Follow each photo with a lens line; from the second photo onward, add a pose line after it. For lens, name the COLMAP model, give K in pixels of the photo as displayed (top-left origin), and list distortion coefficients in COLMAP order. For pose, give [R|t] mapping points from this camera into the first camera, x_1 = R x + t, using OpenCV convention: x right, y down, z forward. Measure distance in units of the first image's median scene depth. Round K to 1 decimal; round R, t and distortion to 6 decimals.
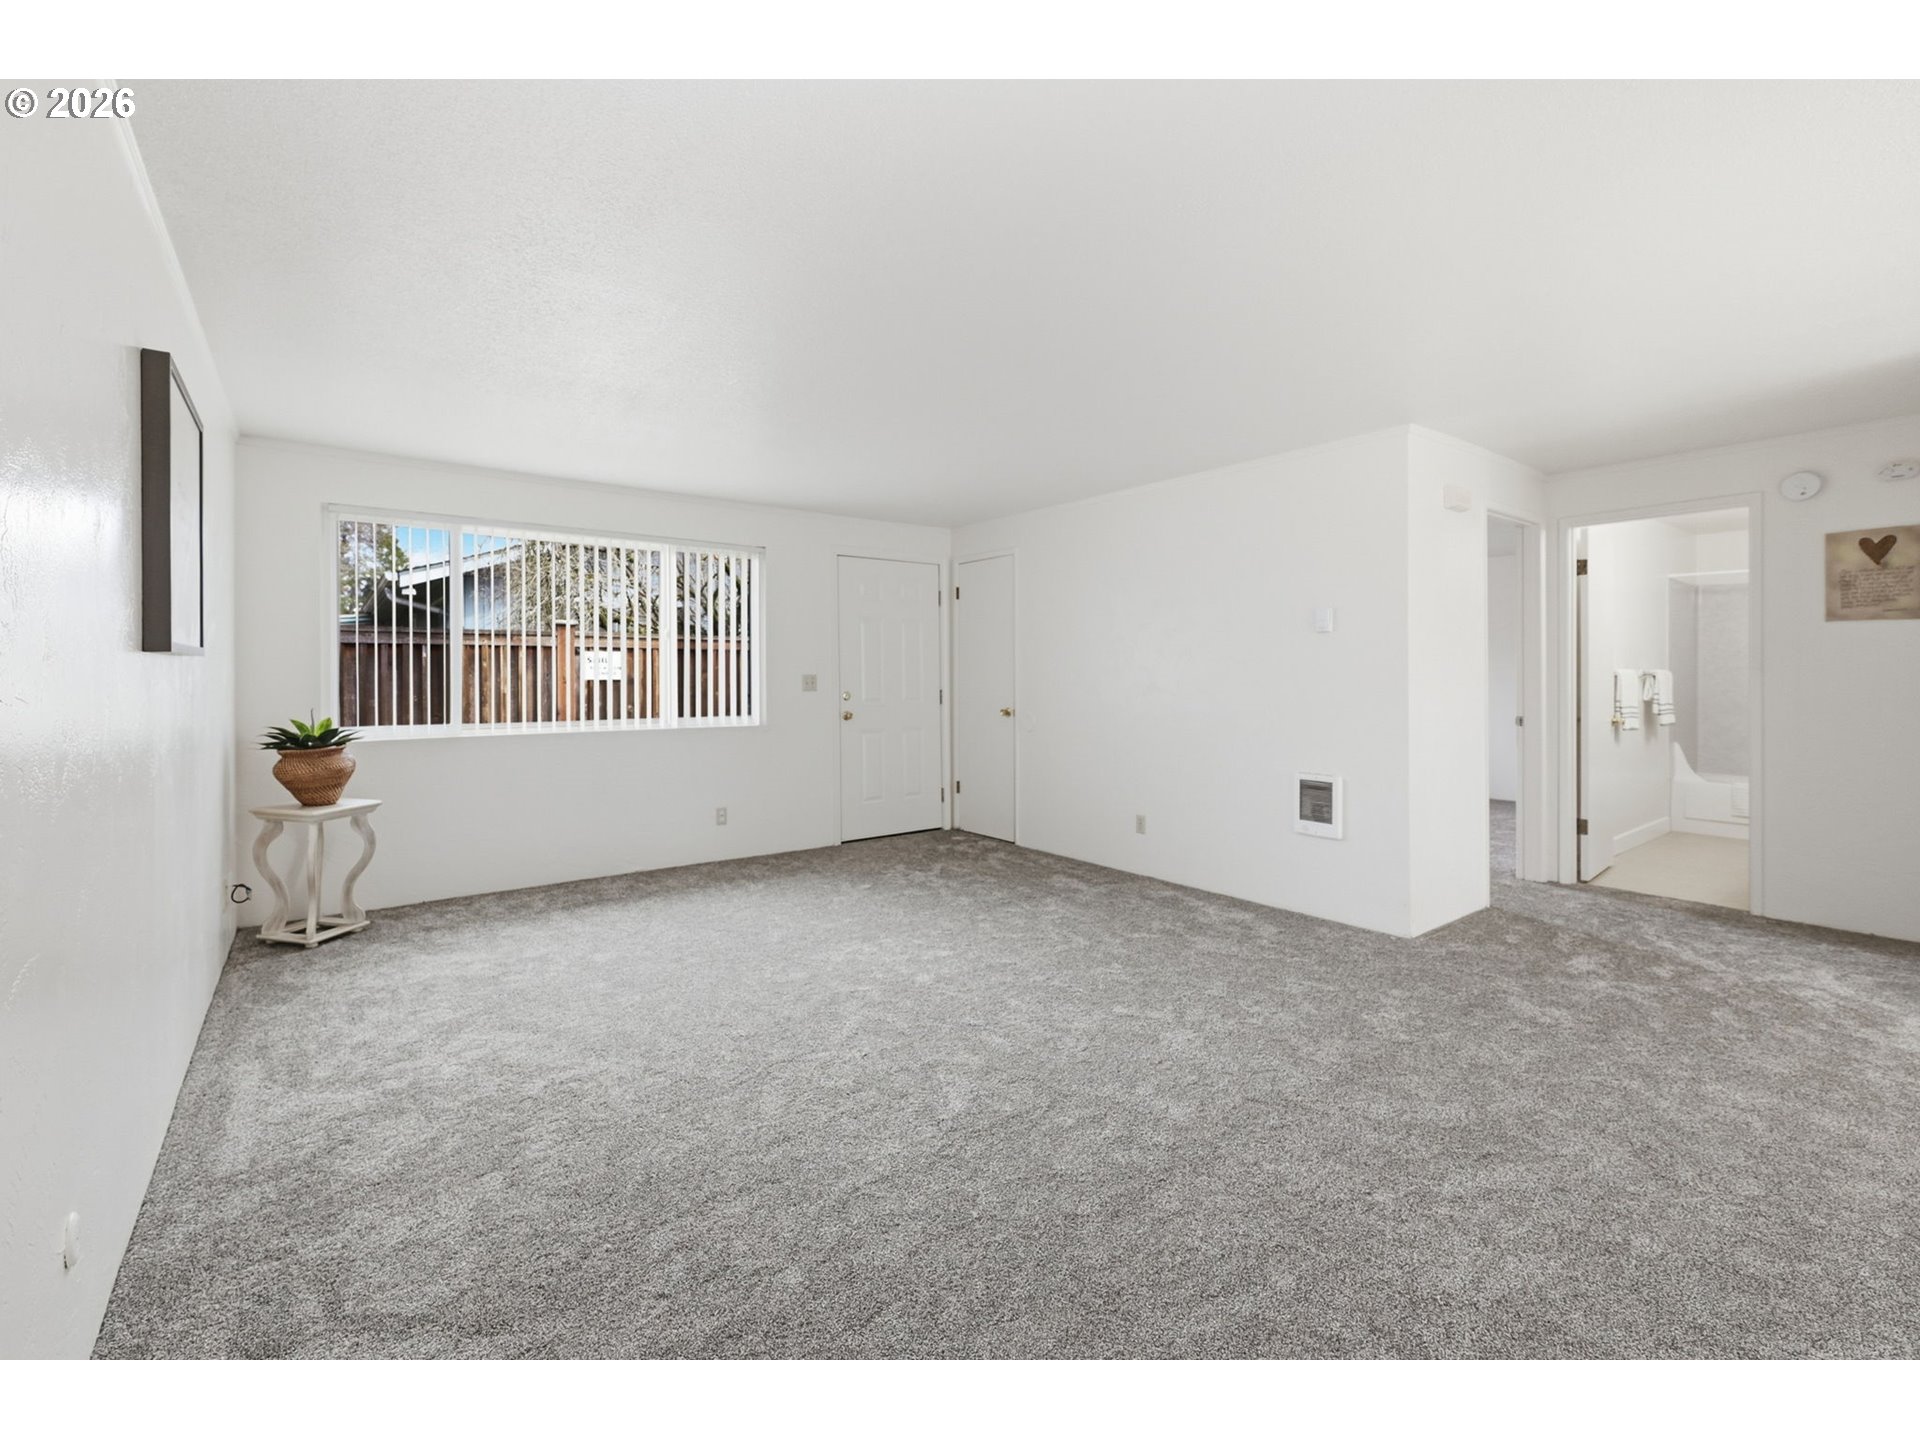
lens RADIAL K [[808.6, 0, 955.1], [0, 808.6, 676.1], [0, 0, 1]] dist [-0.001630, -0.000066]
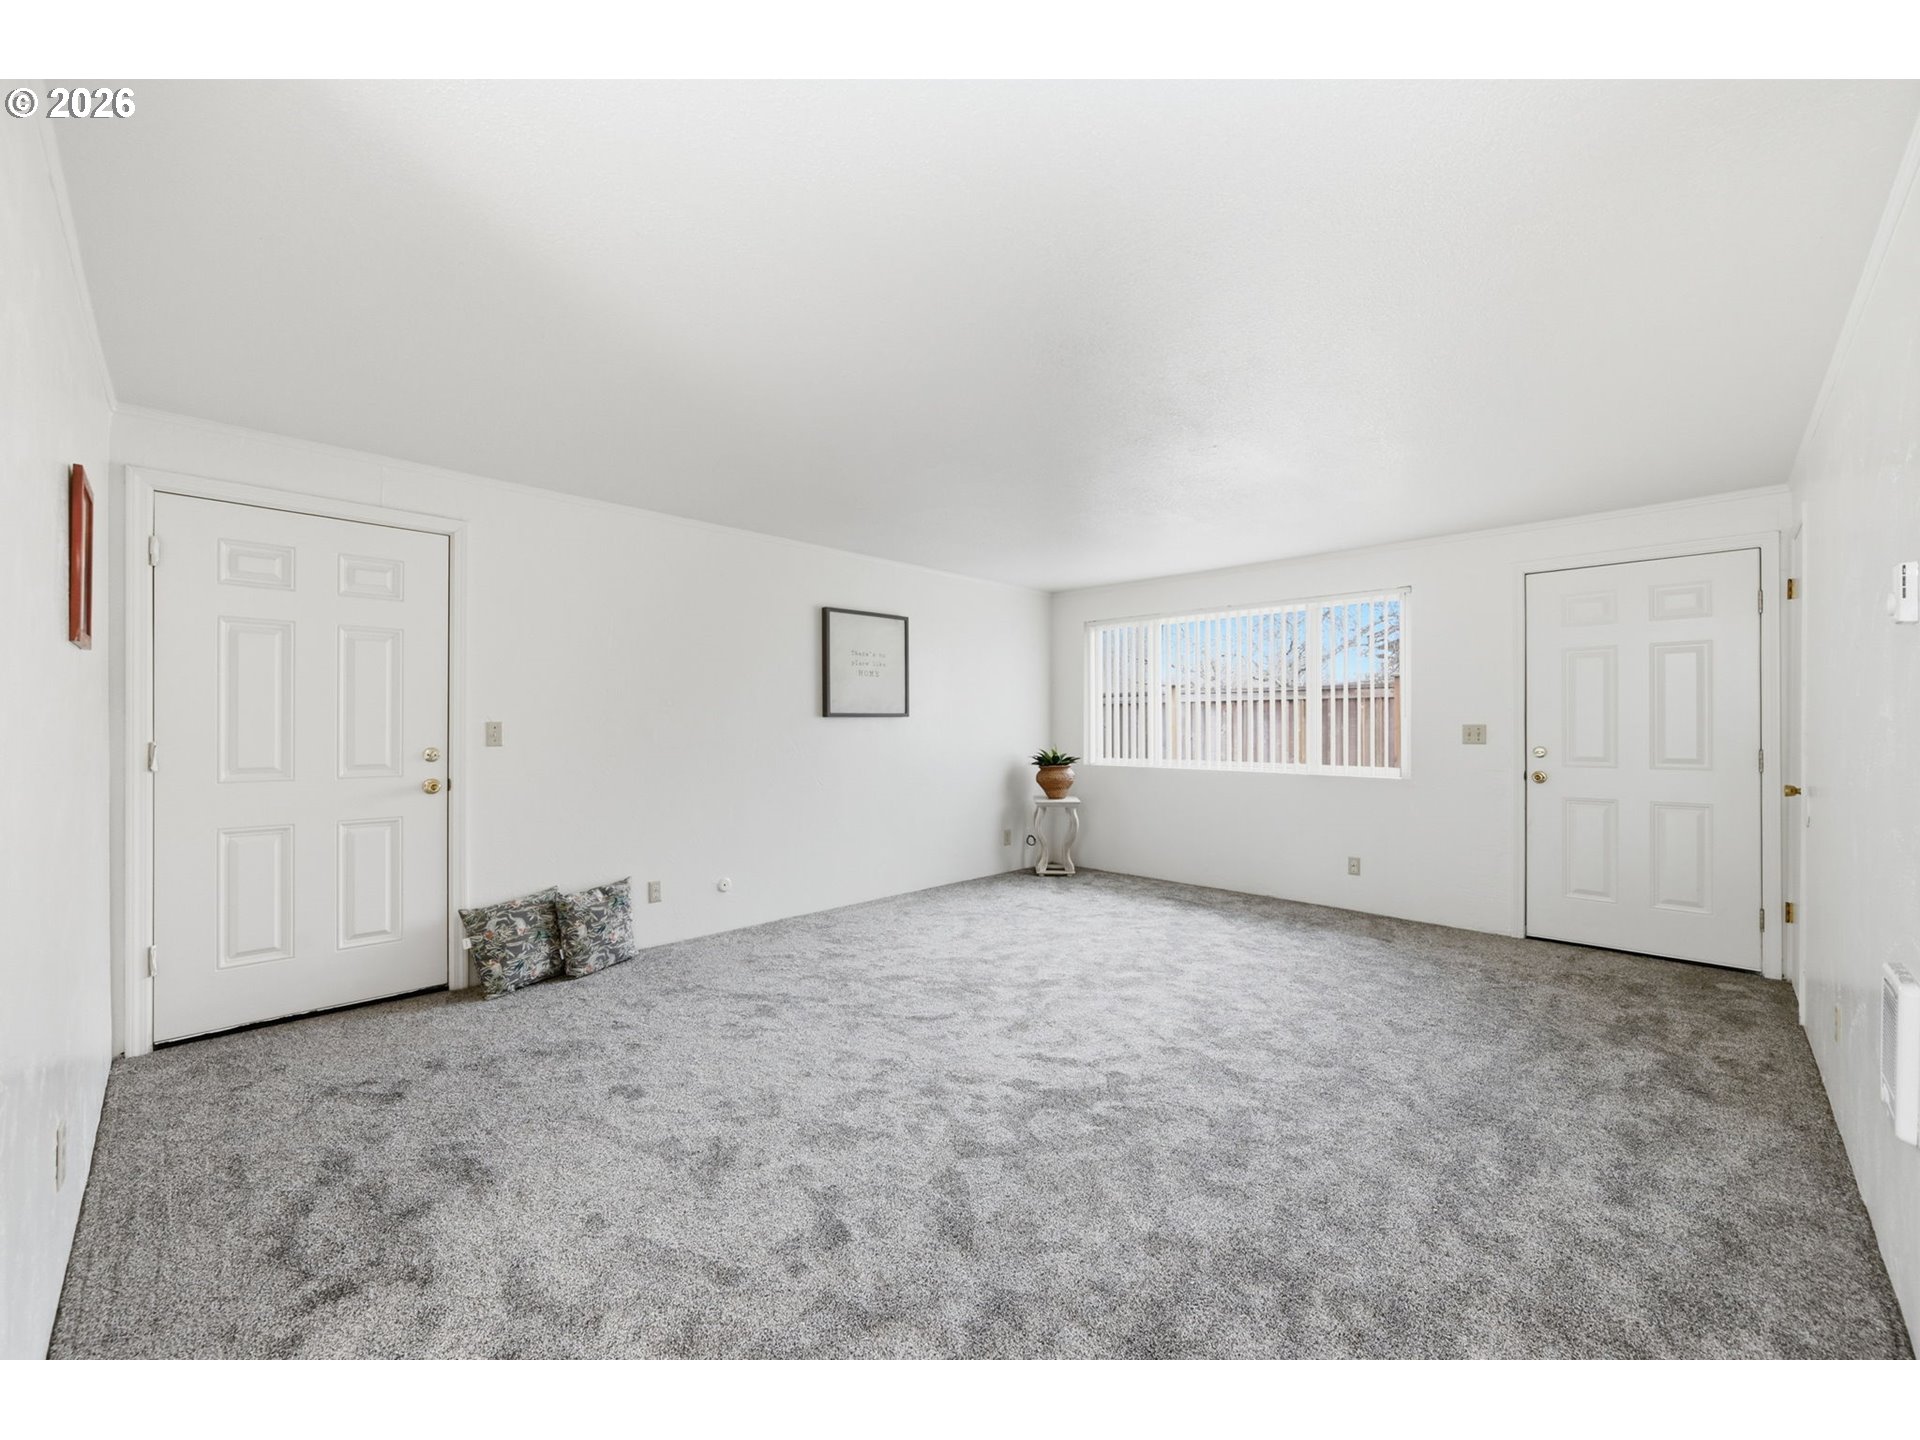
lens RADIAL K [[785.2, 0, 964.0], [0, 785.2, 718.2], [0, 0, 1]] dist [-0.004374, -0.000063]
pose [[0.136670, -0.005130, -0.990603, 0.613398], [-0.002302, 0.999982, -0.005497, -0.002580], [0.990614, 0.003032, 0.136655, 0.398166]]
